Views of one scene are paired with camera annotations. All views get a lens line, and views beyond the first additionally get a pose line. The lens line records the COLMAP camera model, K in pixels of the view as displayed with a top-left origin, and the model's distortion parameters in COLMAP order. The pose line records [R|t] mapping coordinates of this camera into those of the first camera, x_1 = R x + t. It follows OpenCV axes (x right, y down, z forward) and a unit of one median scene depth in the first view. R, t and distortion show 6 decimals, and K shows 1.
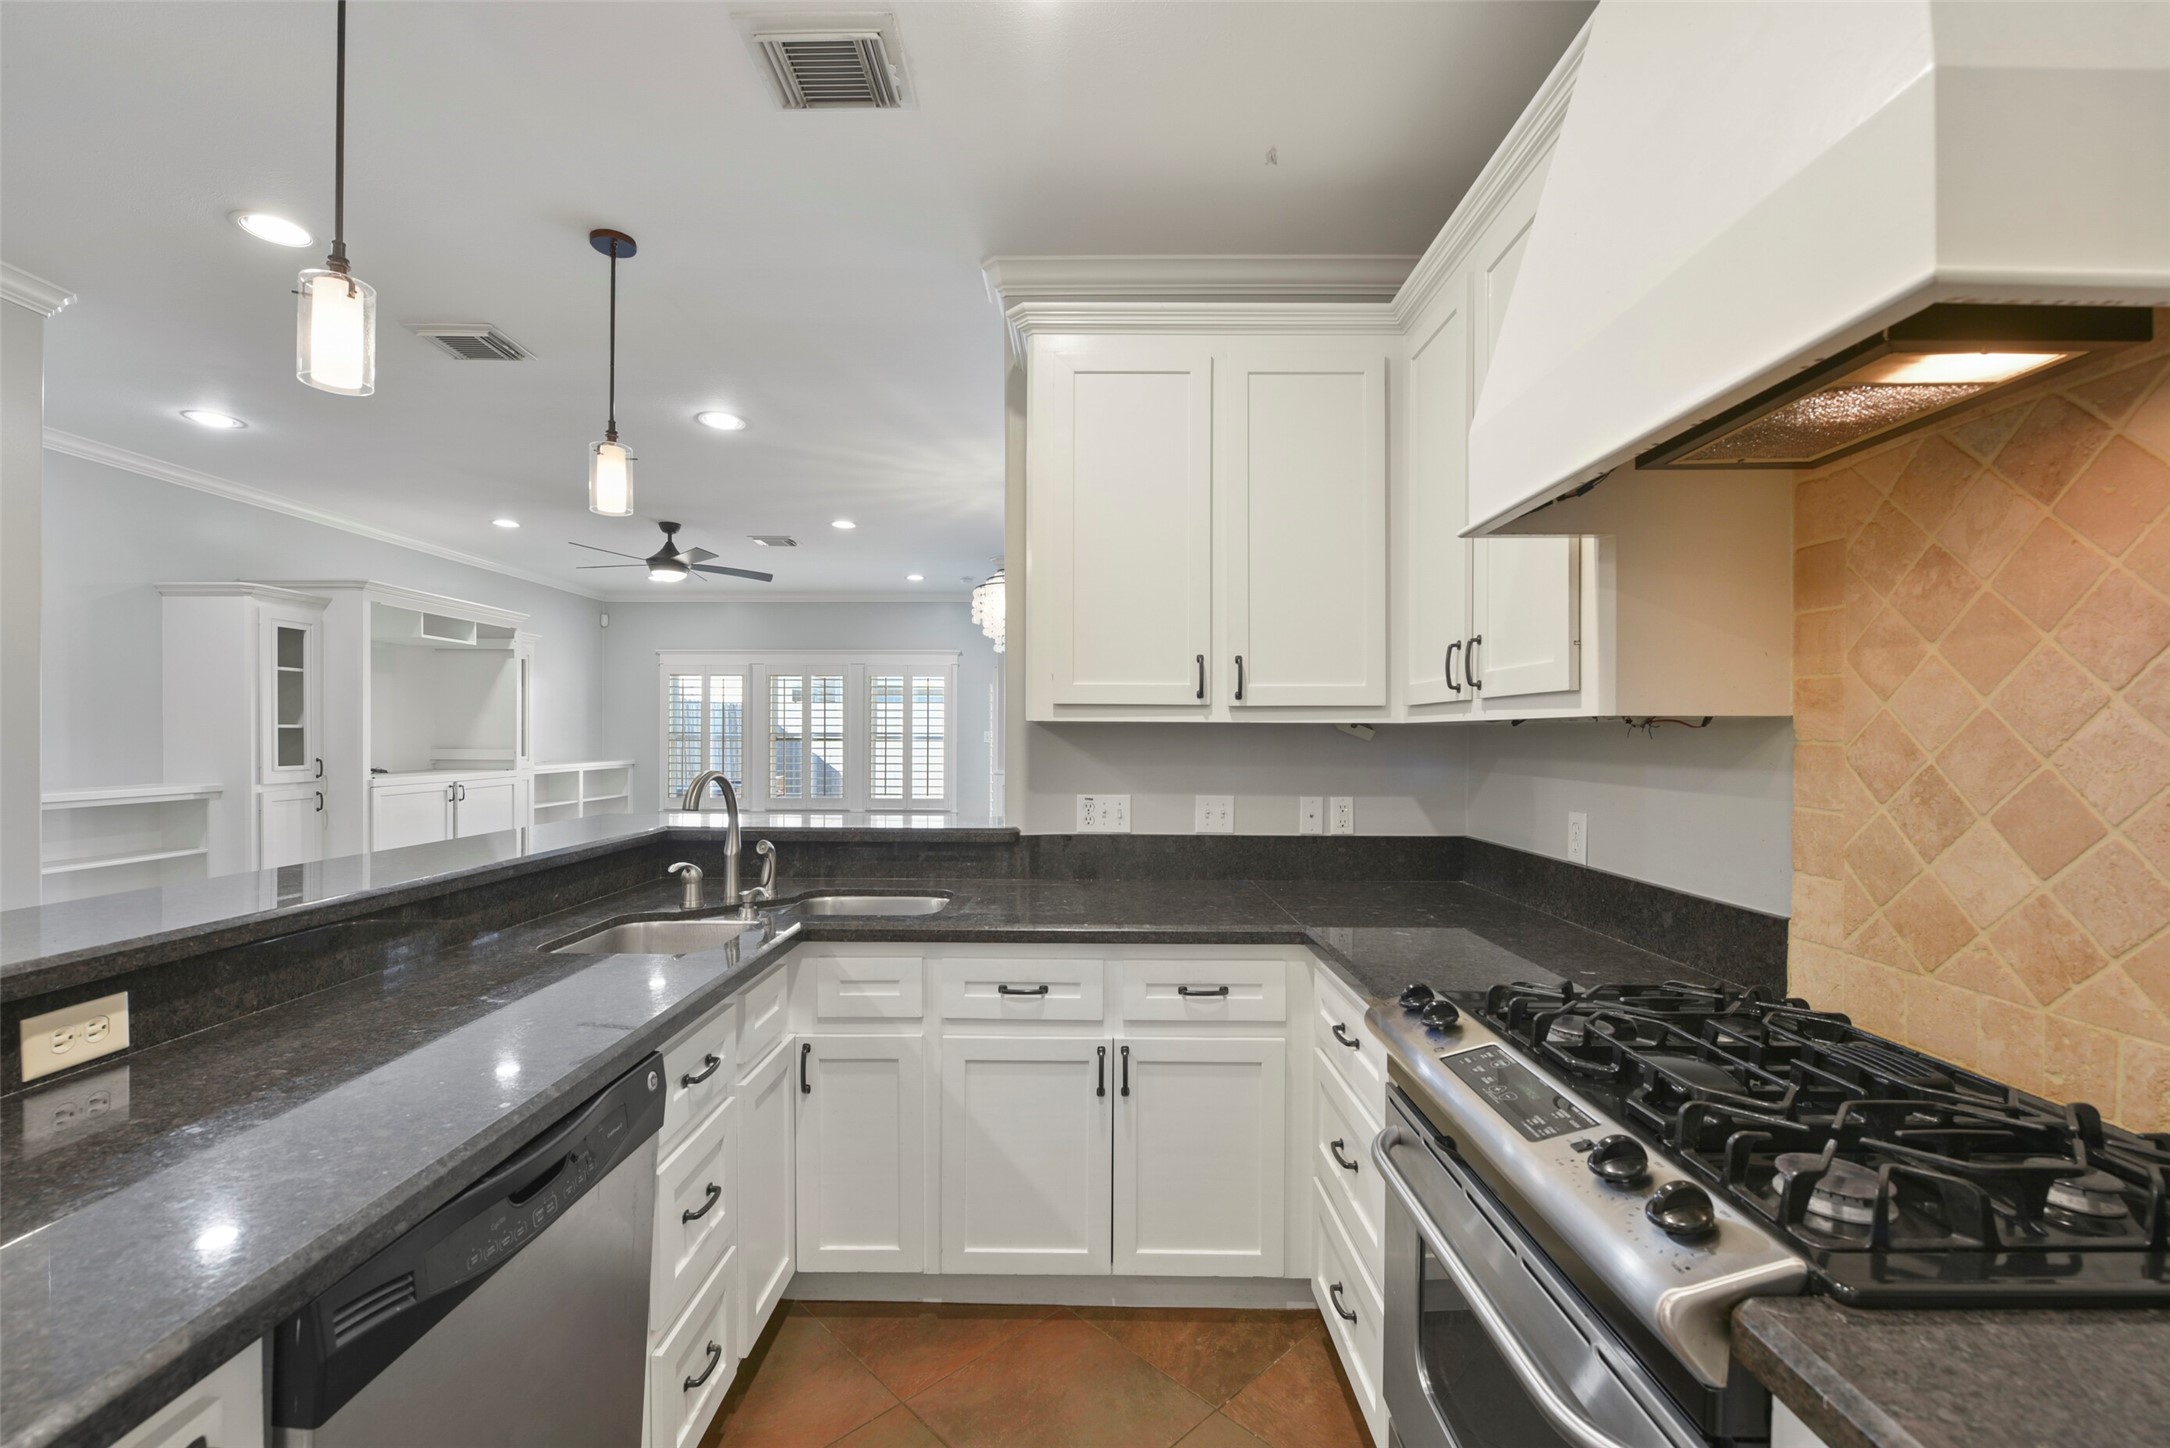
lens RADIAL K [[890.2, 0, 1080.3], [0, 890.2, 737.7], [0, 0, 1]] dist [-0.012312, -0.000279]
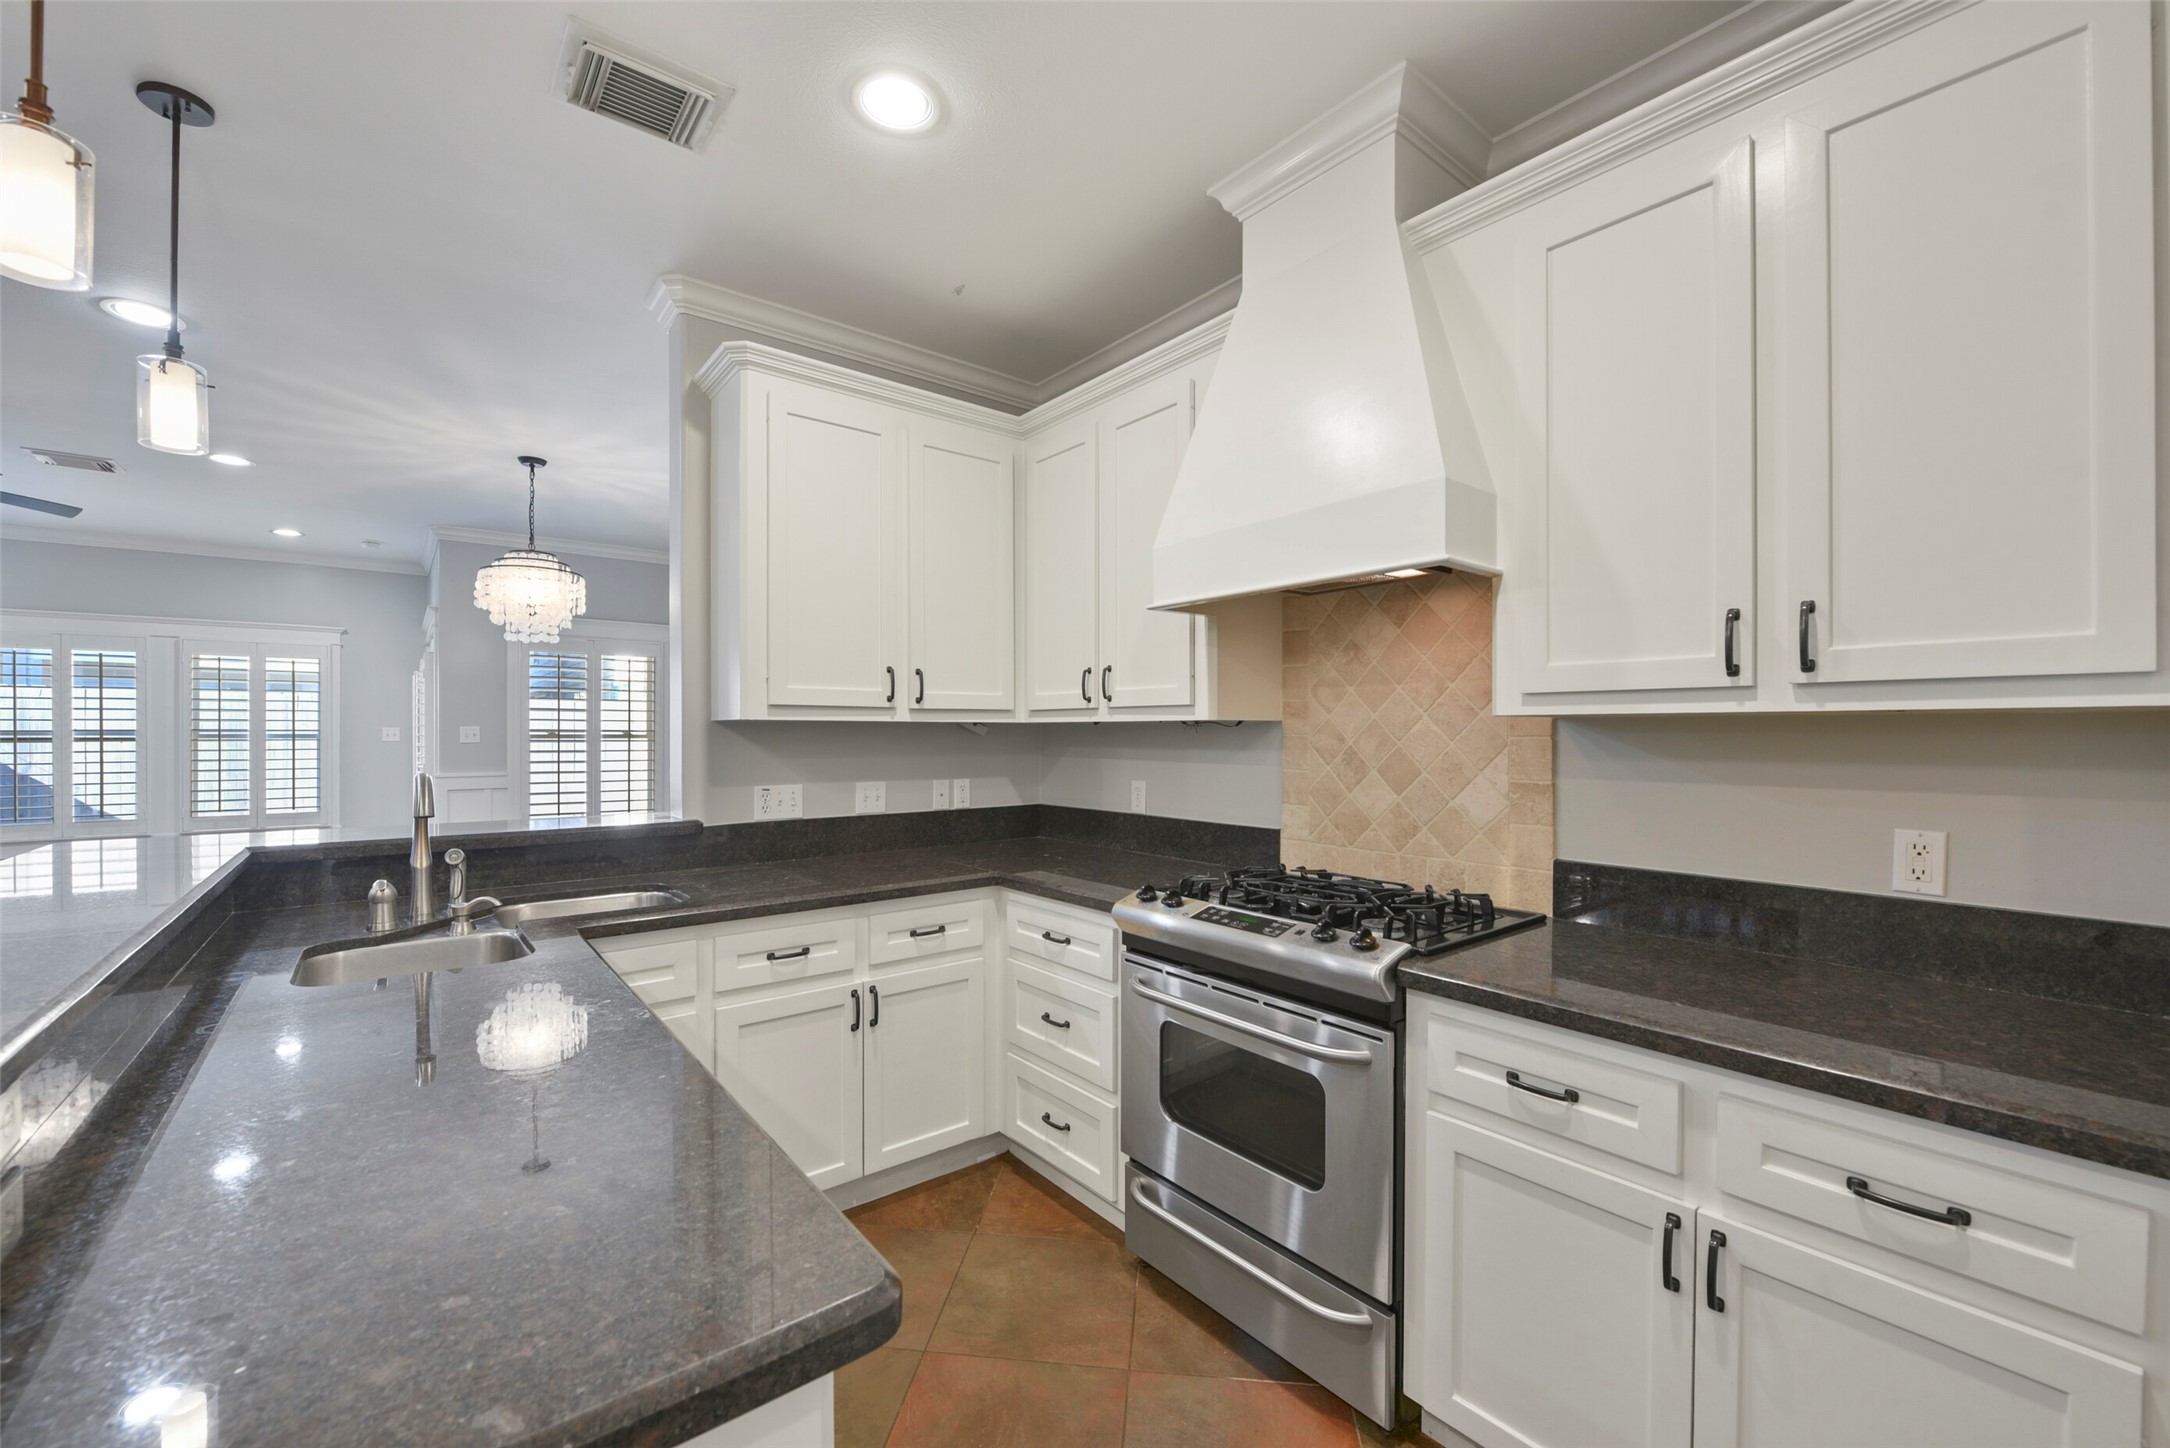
lens RADIAL K [[863.3, 0, 1077.4], [0, 863.3, 732.7], [0, 0, 1]] dist [-0.009415, -0.000115]
pose [[0.776930, -0.004849, 0.629568, -0.385377], [0.004846, 0.999987, 0.001721, -0.002477], [-0.629568, 0.001714, 0.776943, -0.083303]]
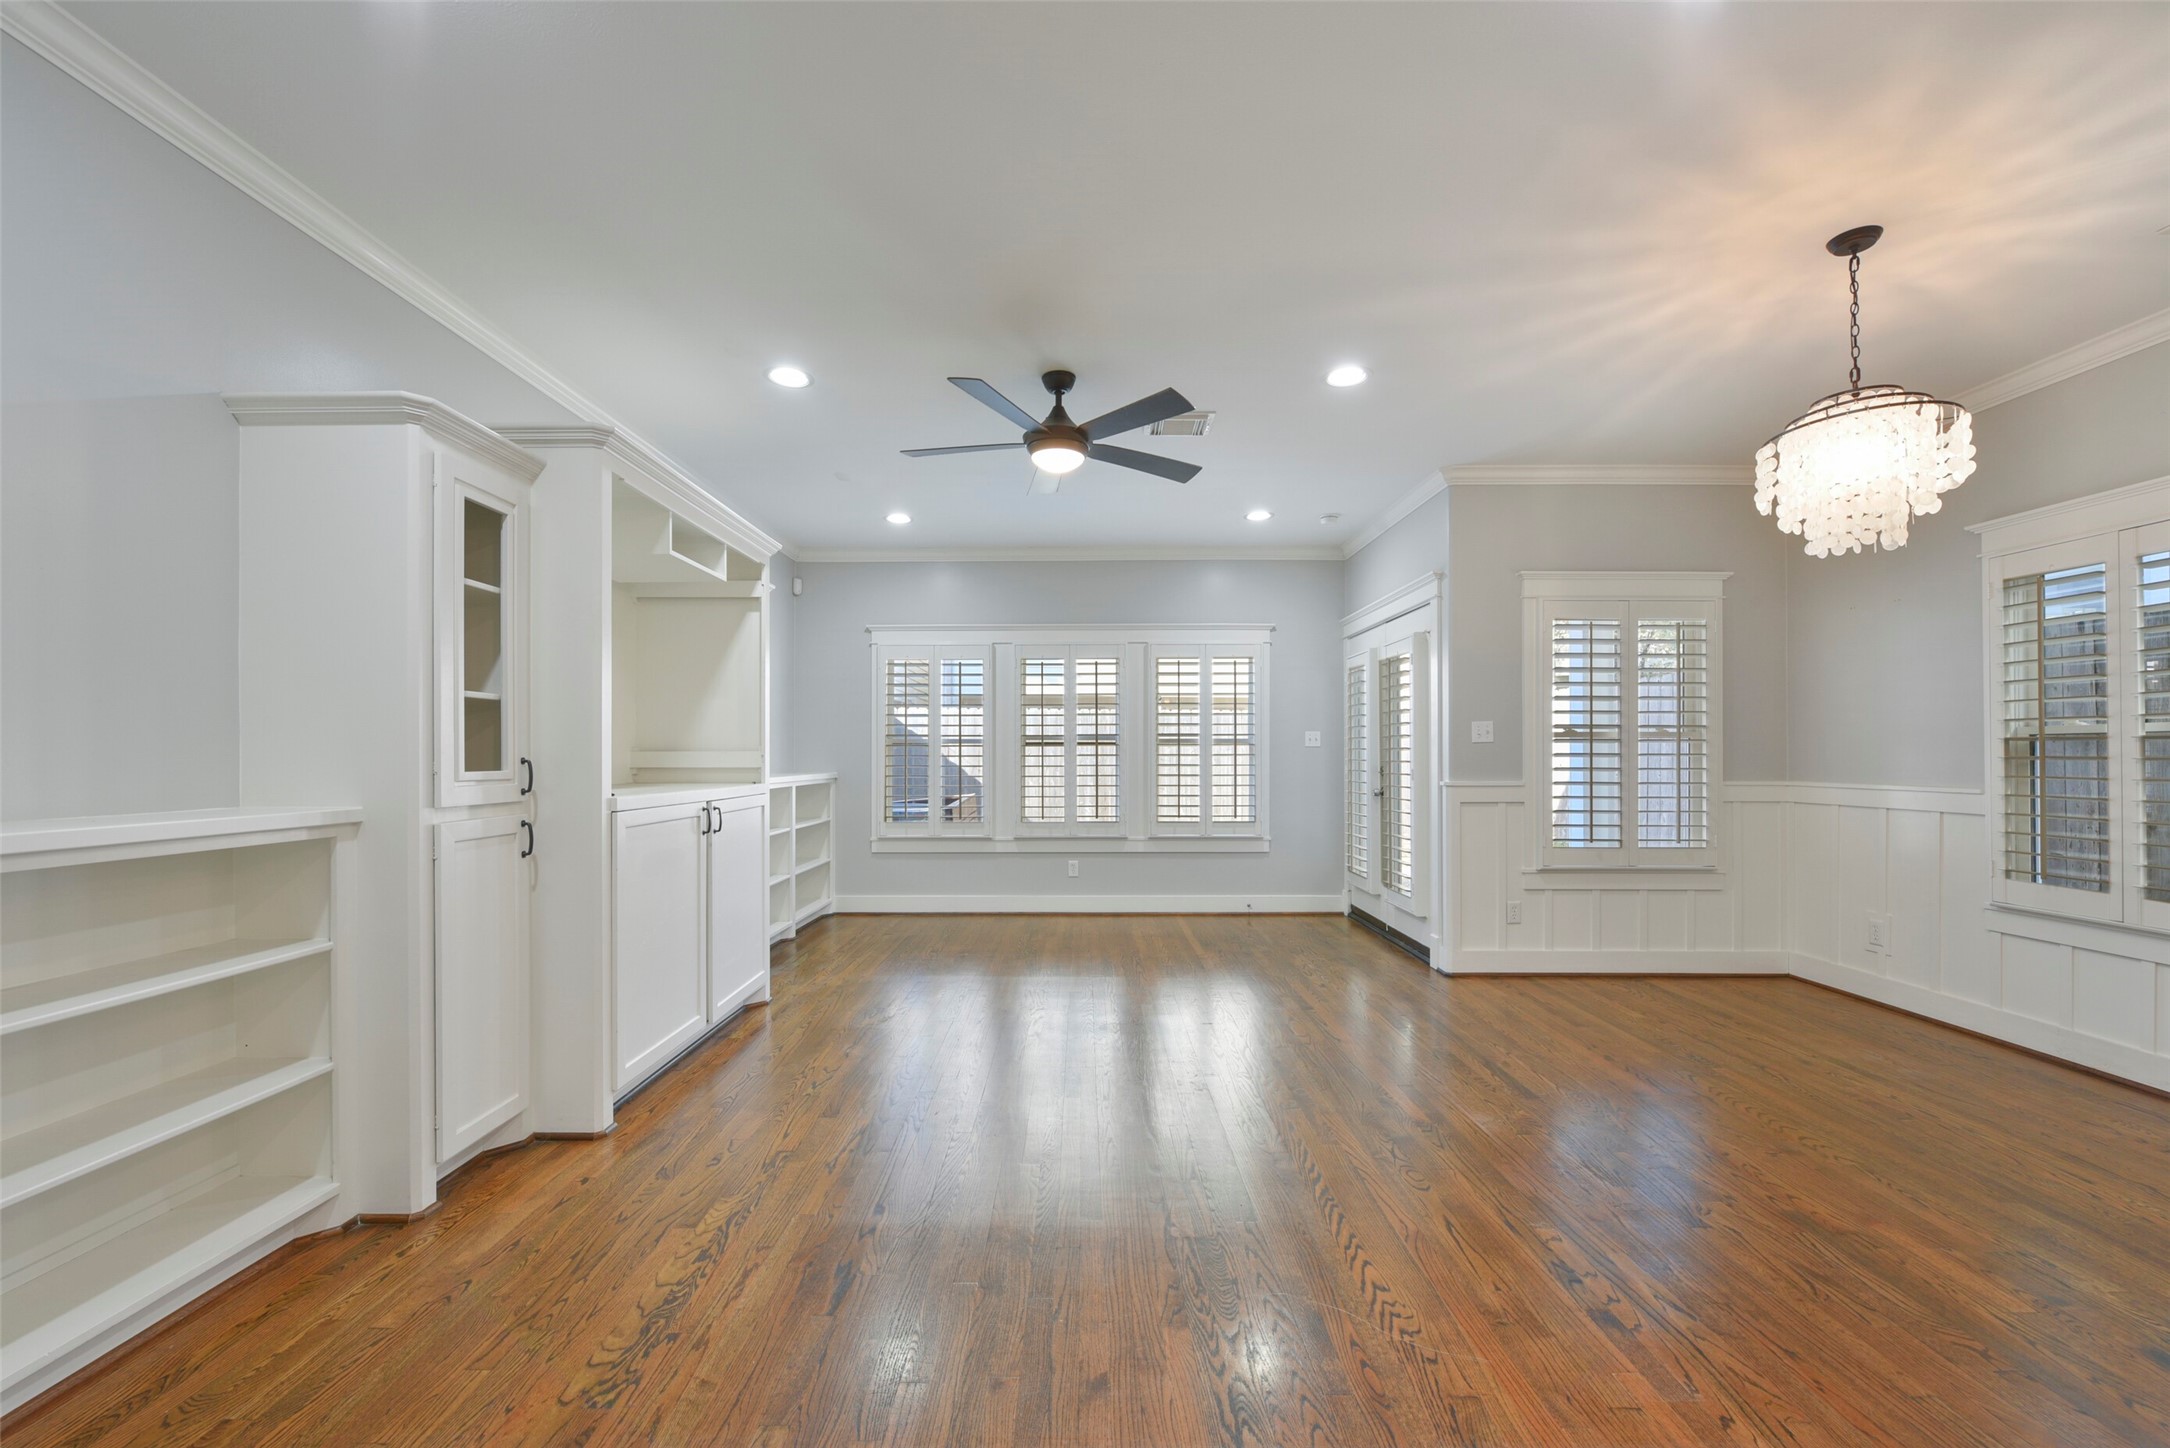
lens RADIAL K [[863.3, 0, 1075.6], [0, 863.3, 751.7], [0, 0, 1]] dist [-0.009415, -0.000115]
pose [[0.999982, -0.005568, -0.002338, -1.066576], [0.005551, 0.999957, -0.007414, 0.049855], [0.002379, 0.007401, 0.999970, 0.968720]]
